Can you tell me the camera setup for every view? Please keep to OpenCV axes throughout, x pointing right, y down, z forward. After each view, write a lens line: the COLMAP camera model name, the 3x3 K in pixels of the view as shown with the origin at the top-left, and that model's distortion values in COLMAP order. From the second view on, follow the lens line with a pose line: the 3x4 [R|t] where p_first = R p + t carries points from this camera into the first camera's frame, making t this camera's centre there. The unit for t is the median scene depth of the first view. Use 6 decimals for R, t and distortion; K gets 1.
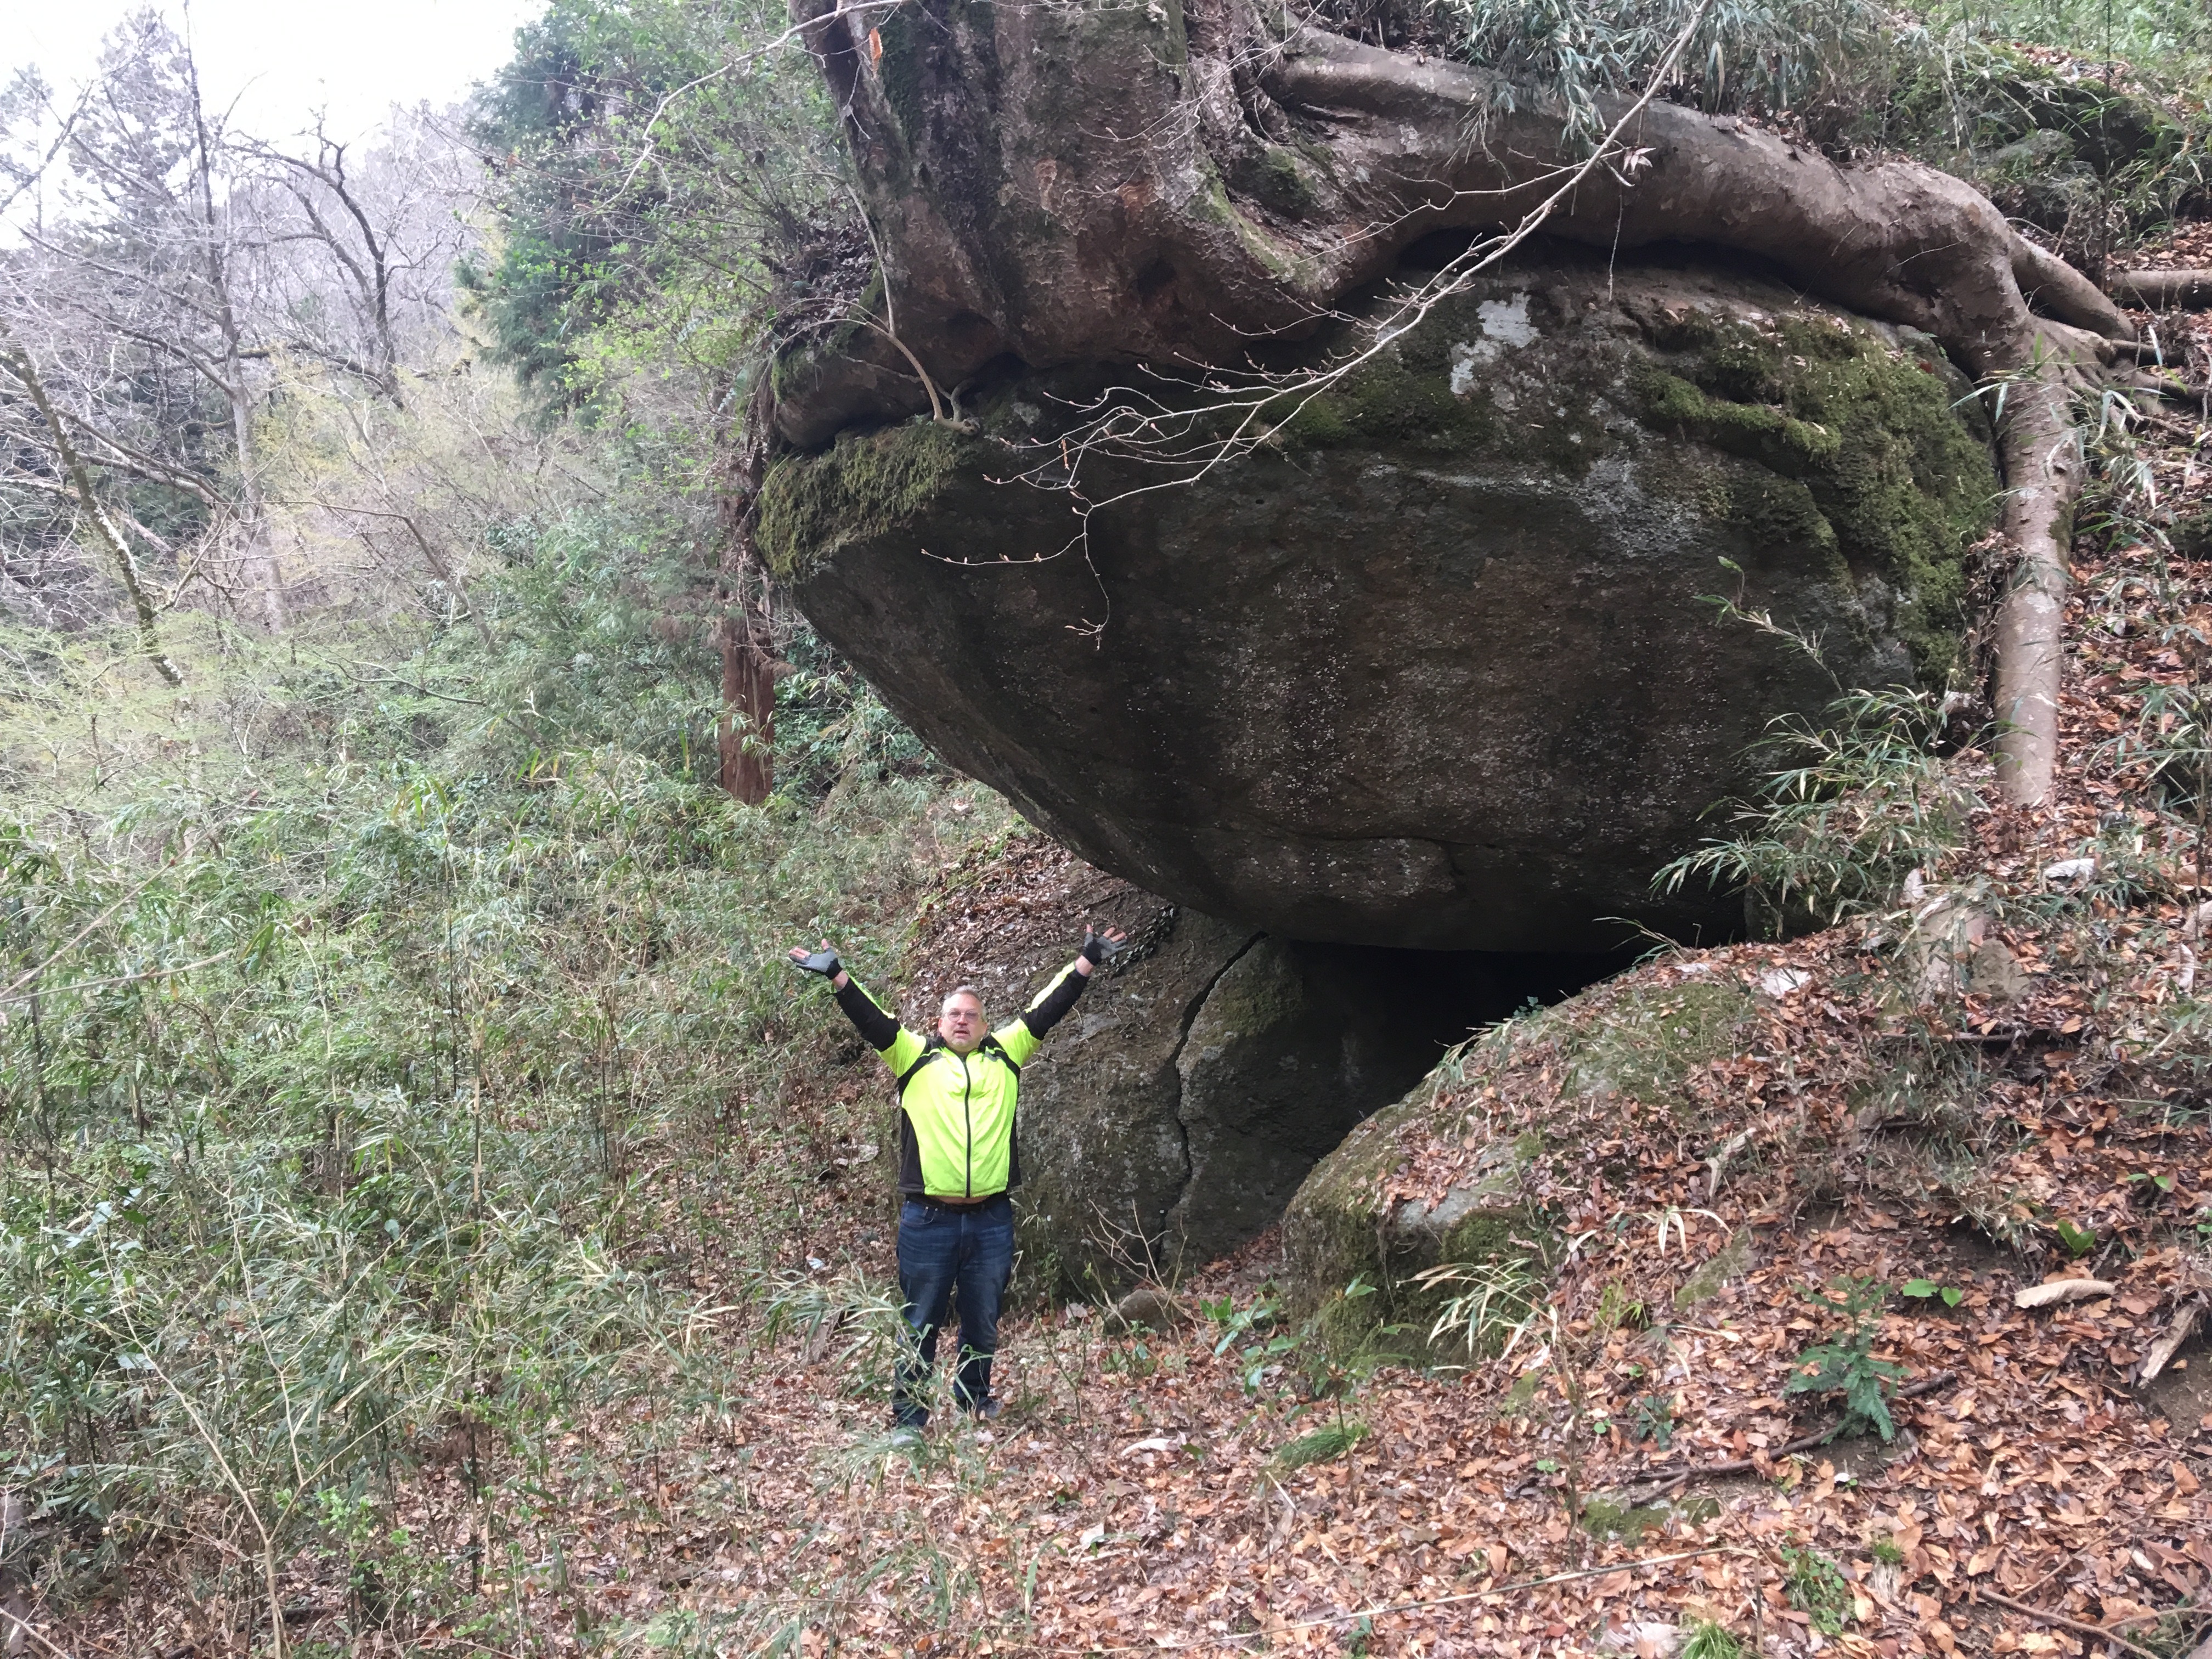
lens RADIAL K [[1821.5, 0, 1094.4], [0, 1821.5, 815.2], [0, 0, 1]] dist [0.100680, -0.159647]
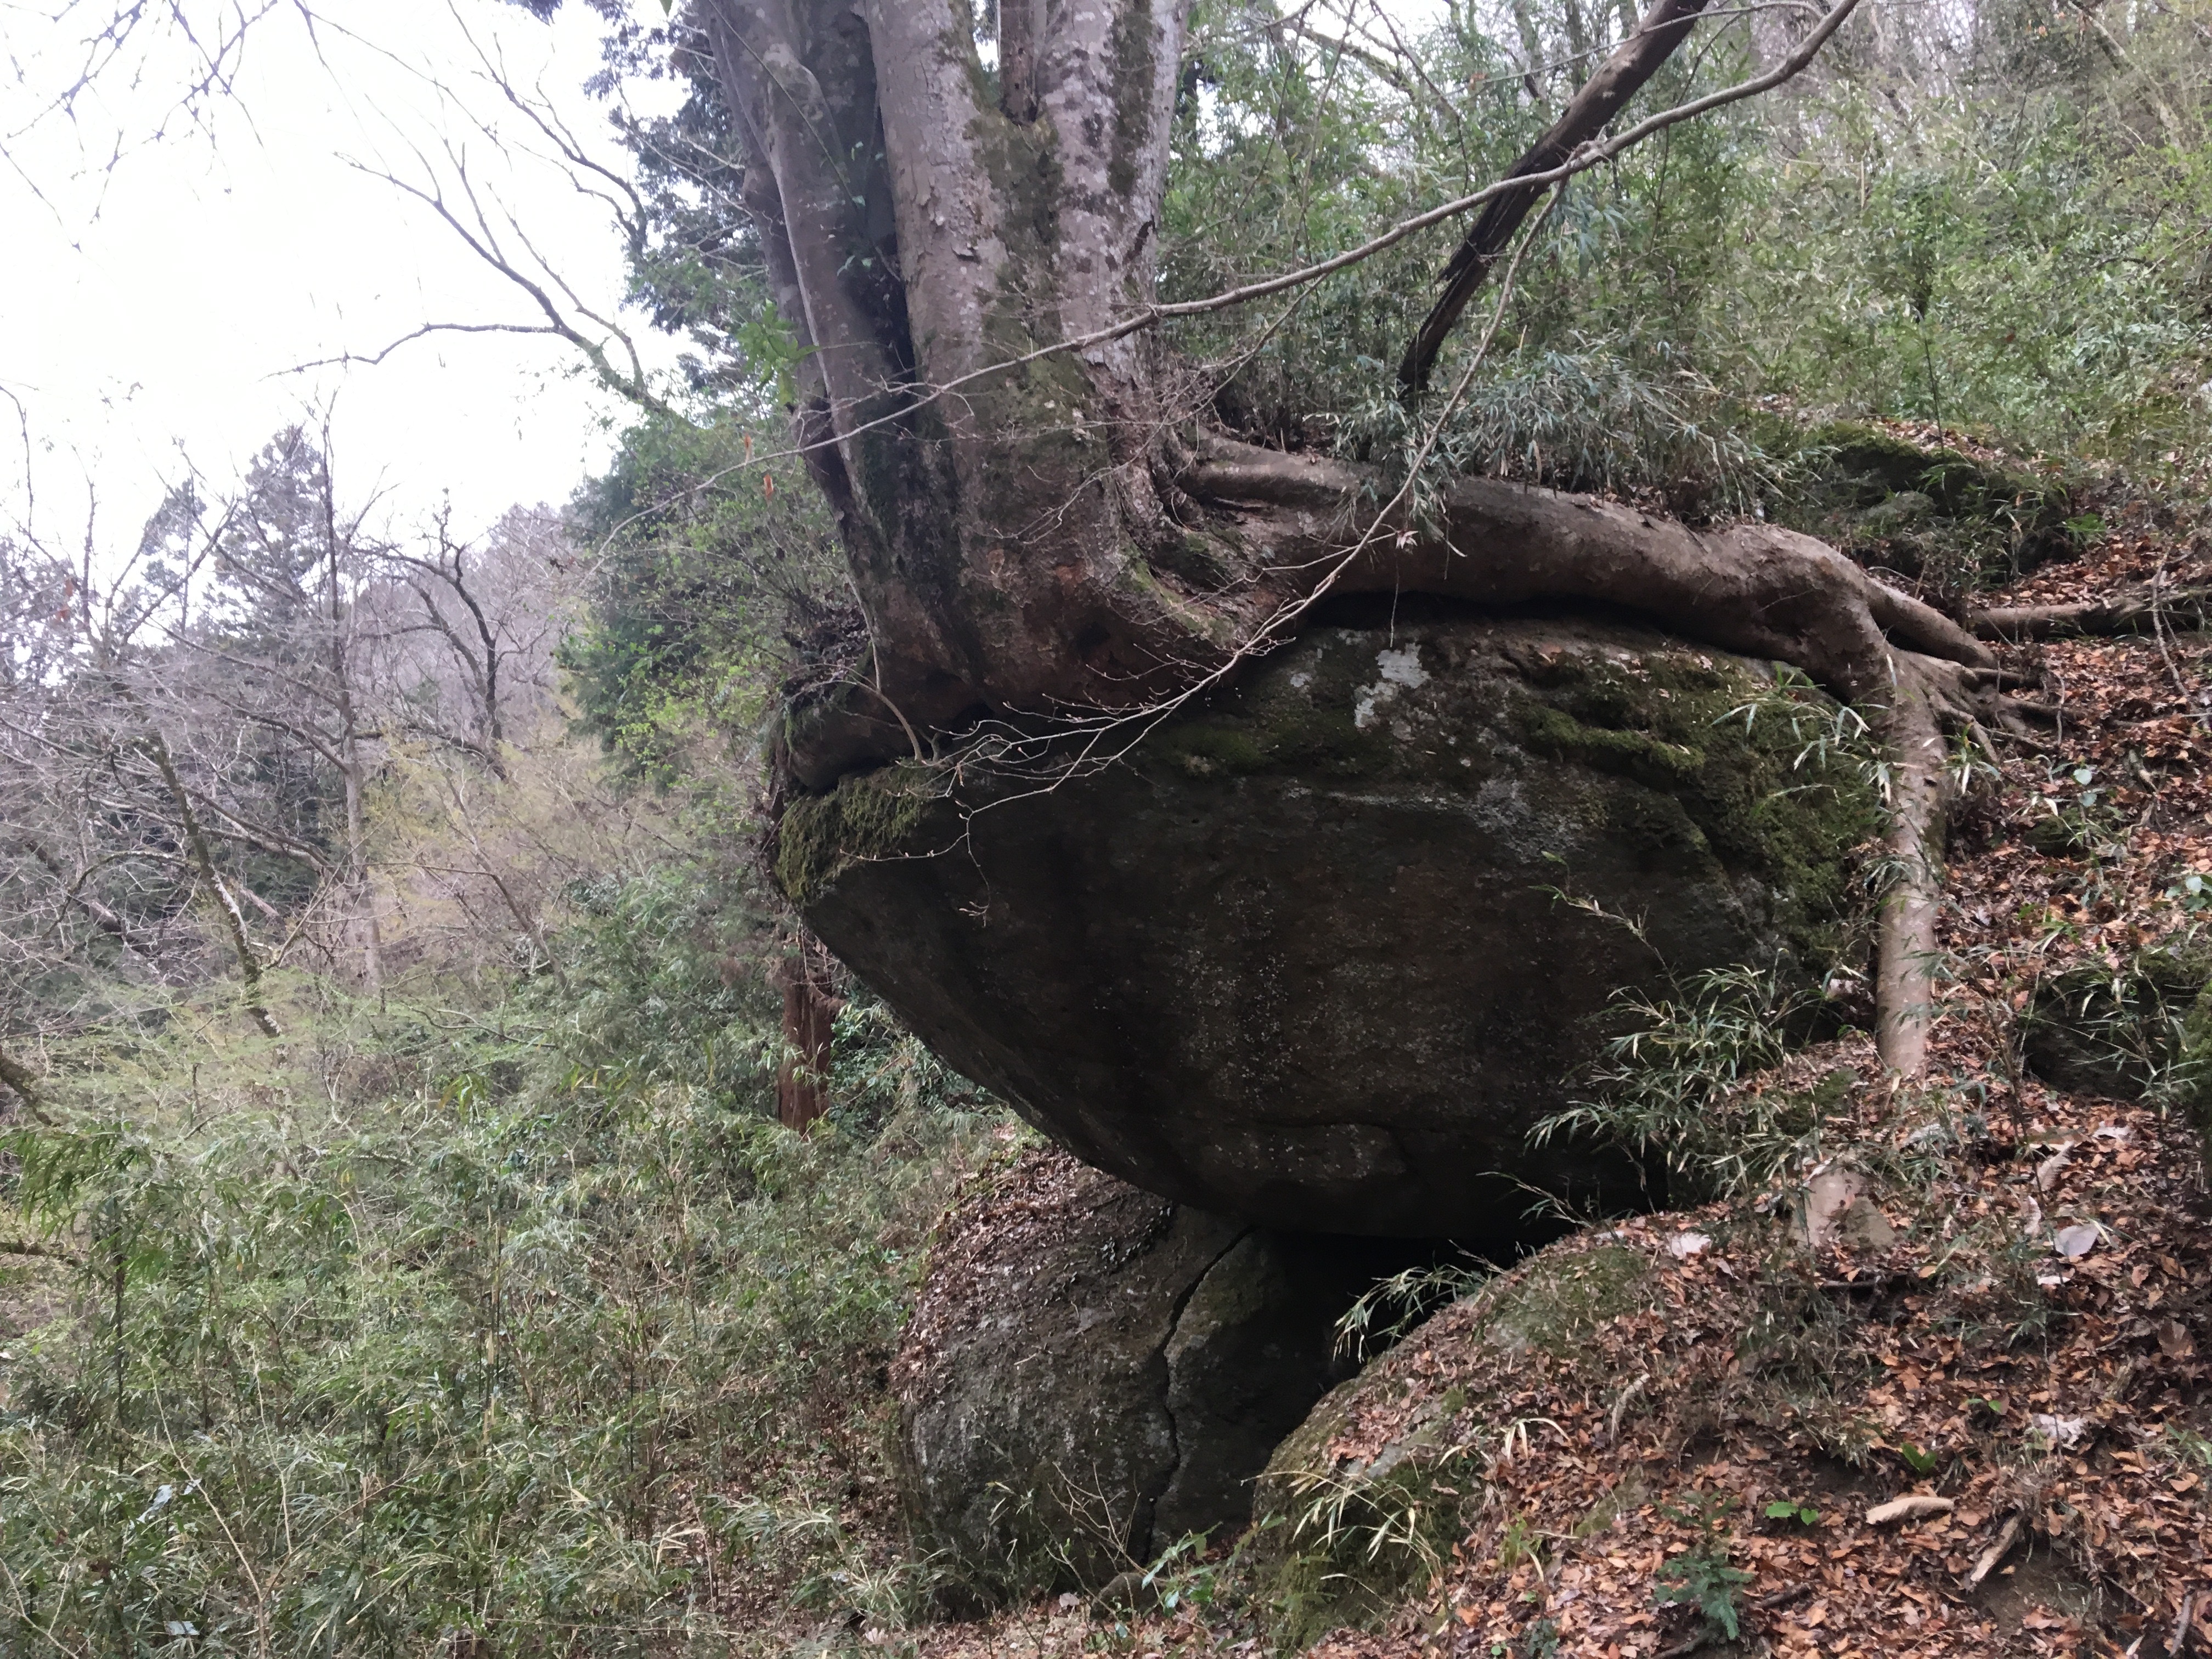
lens RADIAL K [[1821.5, 0, 1094.4], [0, 1821.5, 815.2], [0, 0, 1]] dist [0.100680, -0.159647]
pose [[0.998652, -0.025769, -0.045064, 0.074231], [0.016776, 0.981718, -0.189598, 0.039140], [0.049126, 0.188587, 0.980827, -0.124159]]
